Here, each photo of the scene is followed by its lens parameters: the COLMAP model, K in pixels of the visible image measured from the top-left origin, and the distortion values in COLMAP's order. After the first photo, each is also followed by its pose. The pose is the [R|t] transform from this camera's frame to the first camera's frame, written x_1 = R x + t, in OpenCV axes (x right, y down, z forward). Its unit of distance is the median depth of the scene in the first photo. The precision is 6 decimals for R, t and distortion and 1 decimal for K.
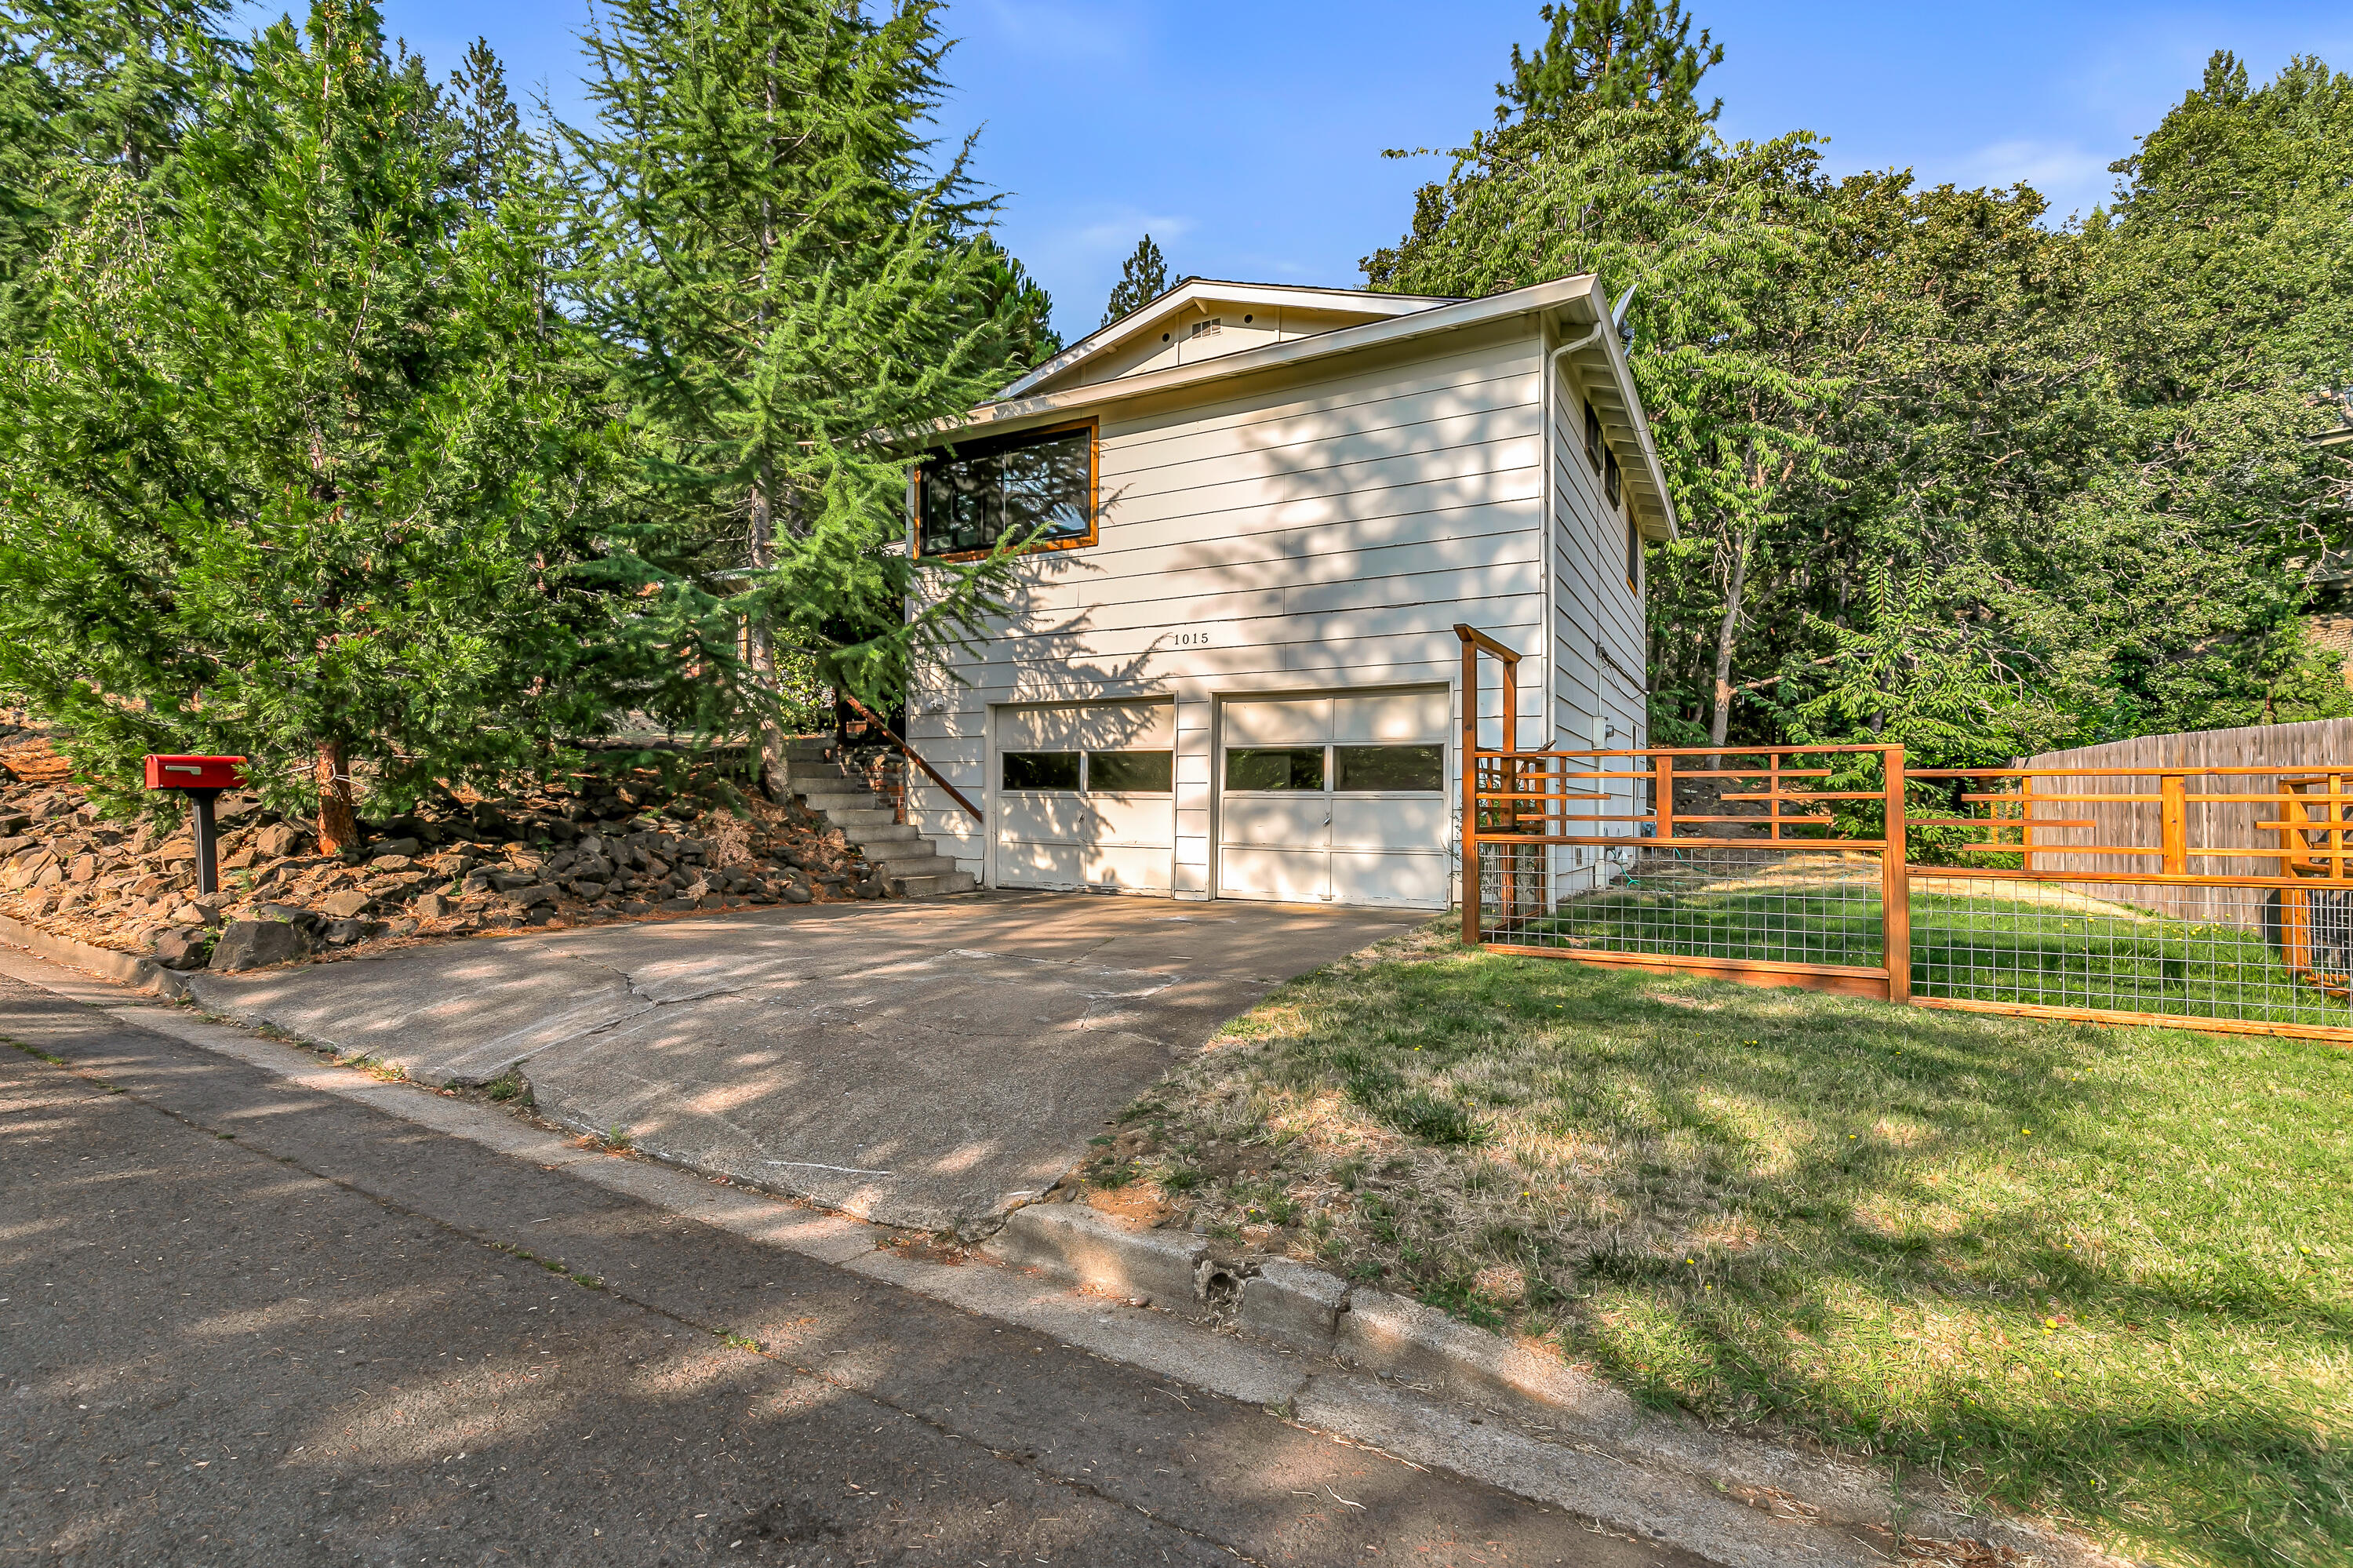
lens RADIAL K [[1118.6, 0, 1185.5], [0, 1118.6, 779.7], [0, 0, 1]] dist [0.015582, -0.003919]
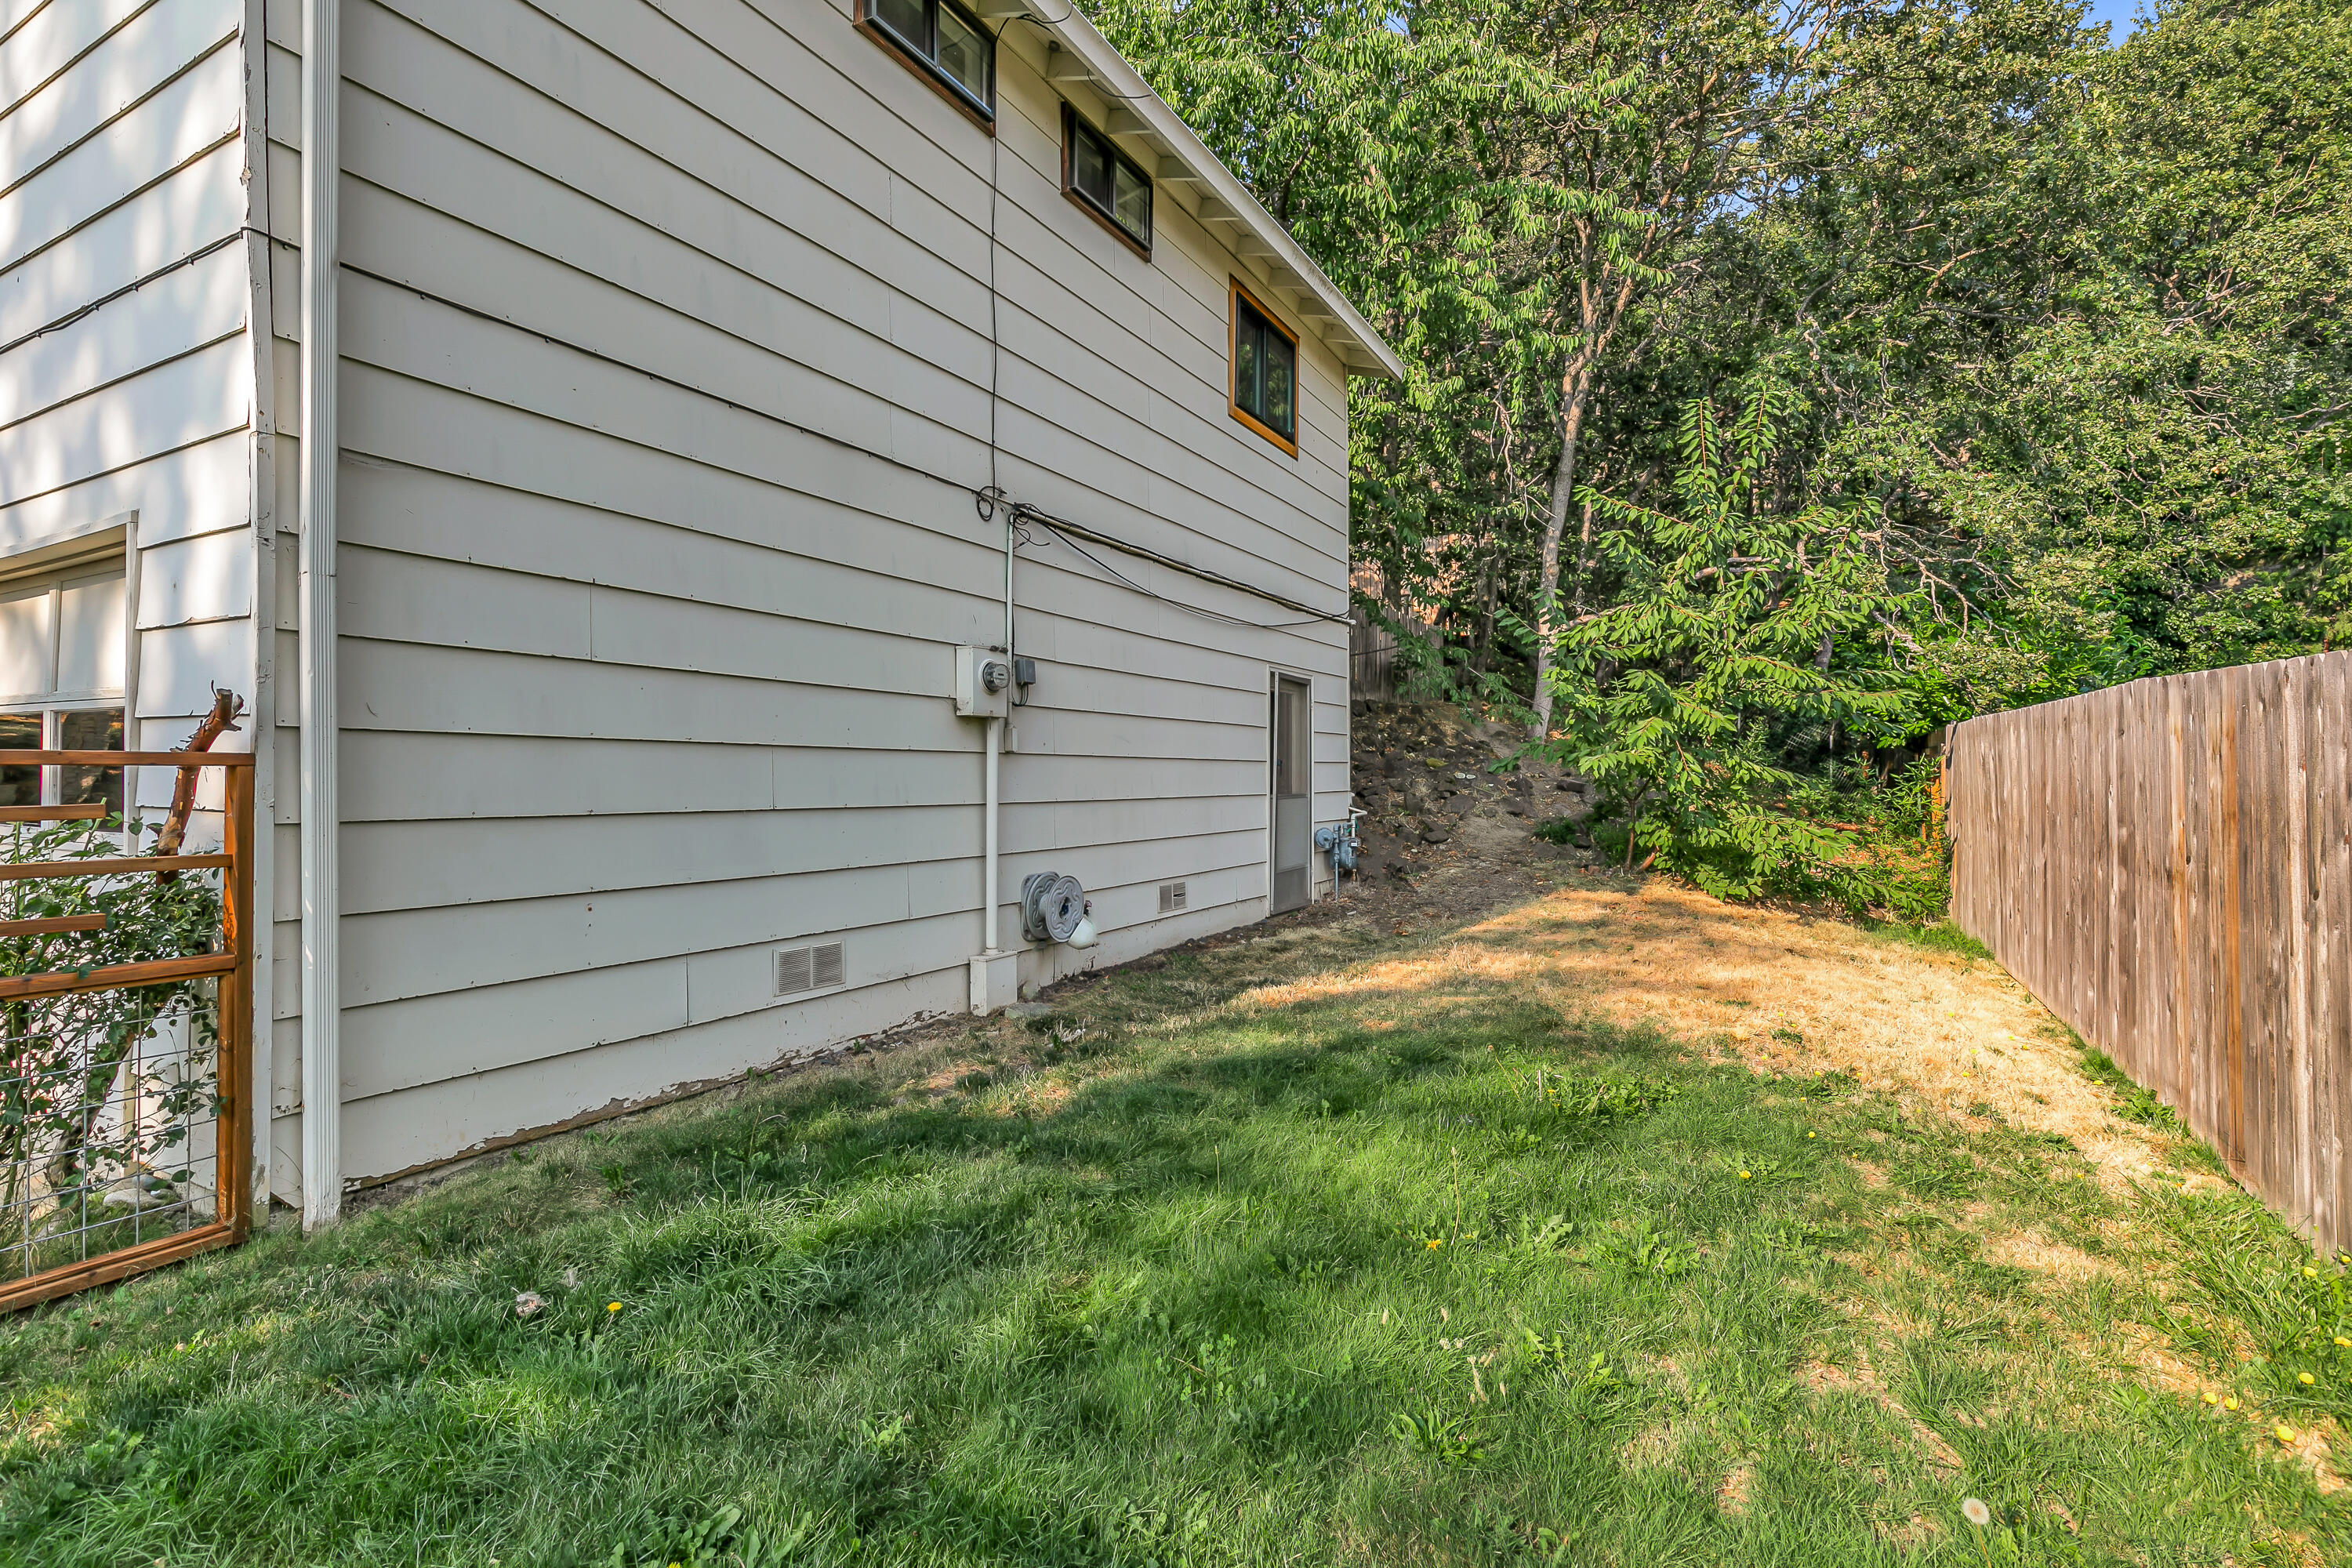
lens RADIAL K [[1118.1, 0, 1185.0], [0, 1118.1, 779.7], [0, 0, 1]] dist [0.015582, -0.003919]
pose [[0.999877, -0.010505, -0.011649, 0.379216], [0.010758, 0.999703, 0.021866, -0.007278], [0.011416, -0.021988, 0.999693, 0.438267]]
